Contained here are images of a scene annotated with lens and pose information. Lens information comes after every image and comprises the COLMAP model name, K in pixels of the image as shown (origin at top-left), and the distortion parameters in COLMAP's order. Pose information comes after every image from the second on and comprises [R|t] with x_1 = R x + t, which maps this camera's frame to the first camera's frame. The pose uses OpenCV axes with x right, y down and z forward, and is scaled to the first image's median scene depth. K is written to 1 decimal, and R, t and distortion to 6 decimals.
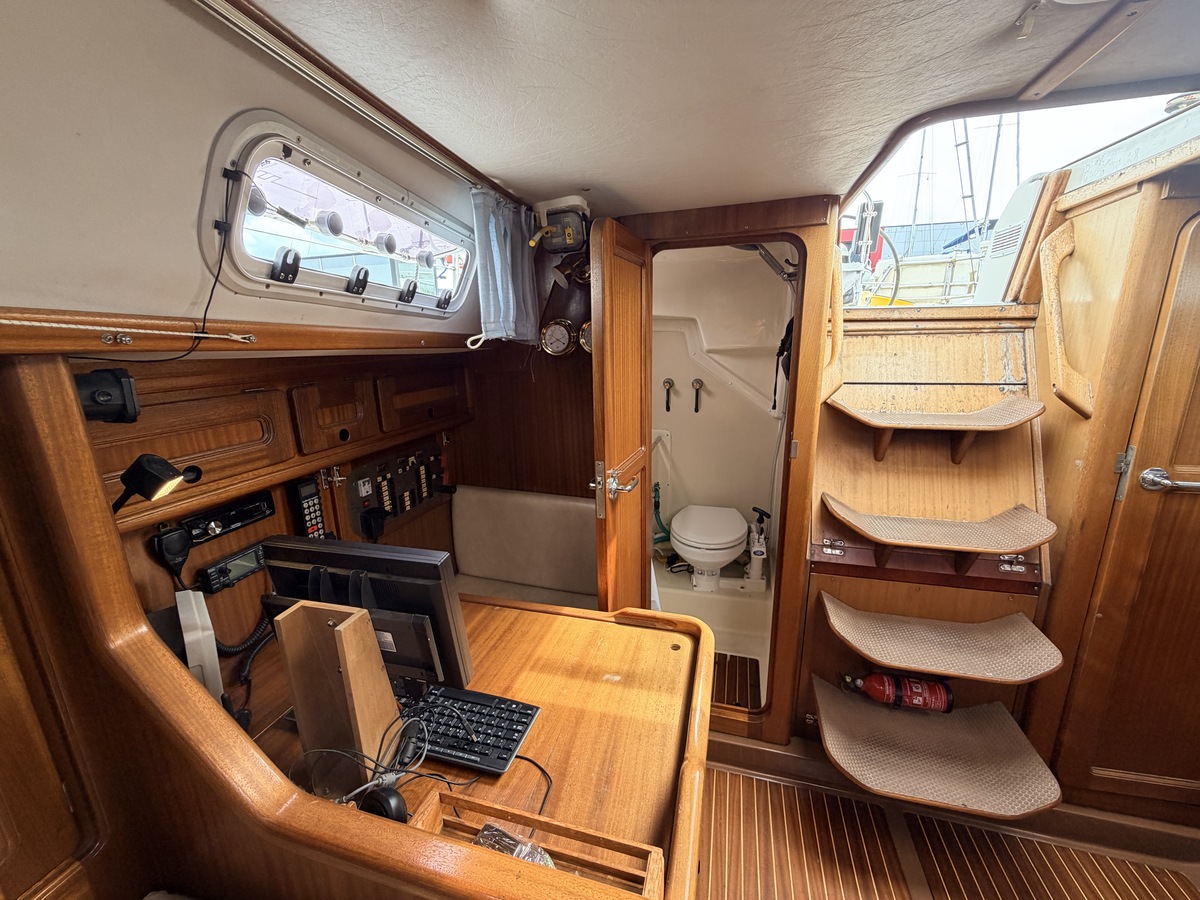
lens RADIAL K [[479.9, 0, 598.6], [0, 479.9, 451.2], [0, 0, 1]] dist [-0.000118, -0.000068]
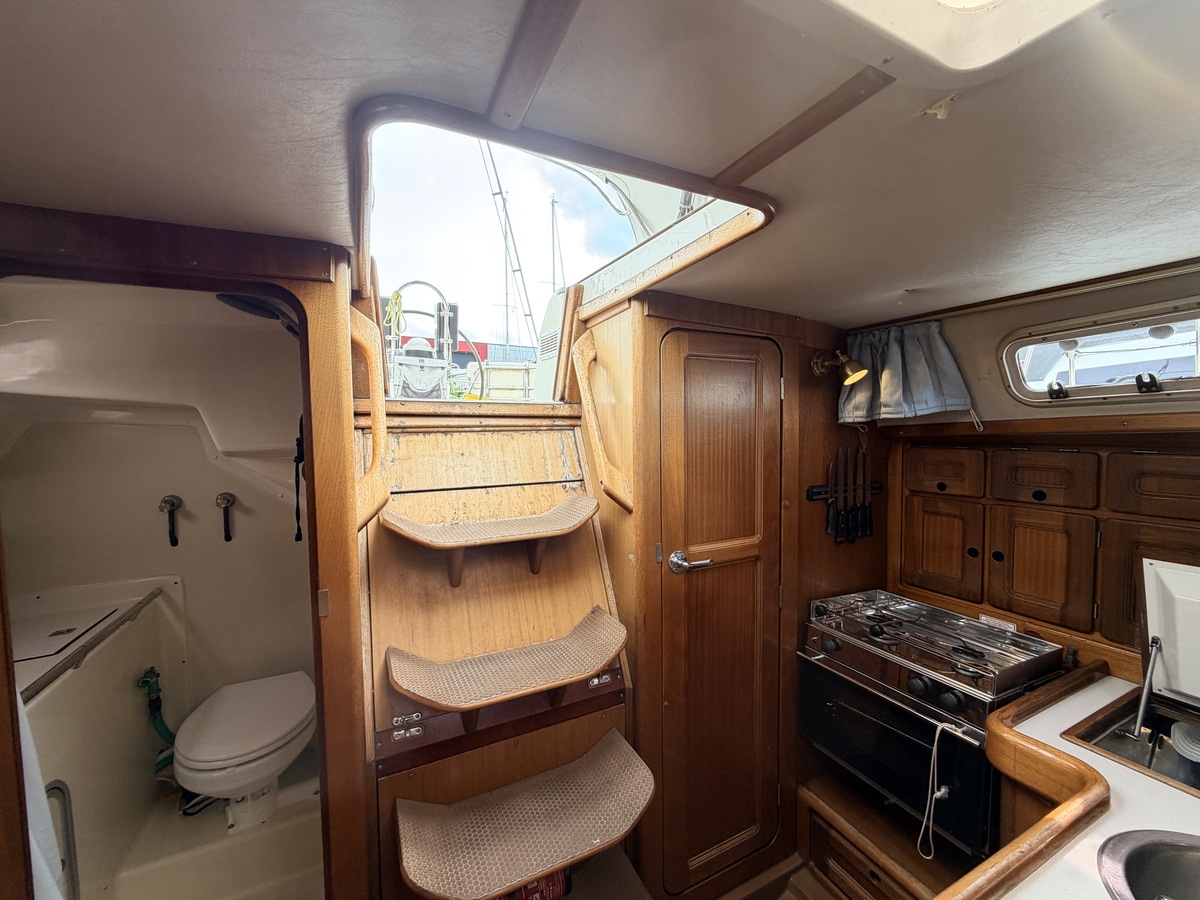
lens RADIAL K [[479.9, 0, 598.6], [0, 479.9, 451.2], [0, 0, 1]] dist [-0.000118, -0.000068]
pose [[0.744434, -0.024505, 0.667246, 0.247631], [0.152668, 0.979100, -0.134371, -0.059453], [-0.650008, 0.201898, 0.732617, 0.230161]]
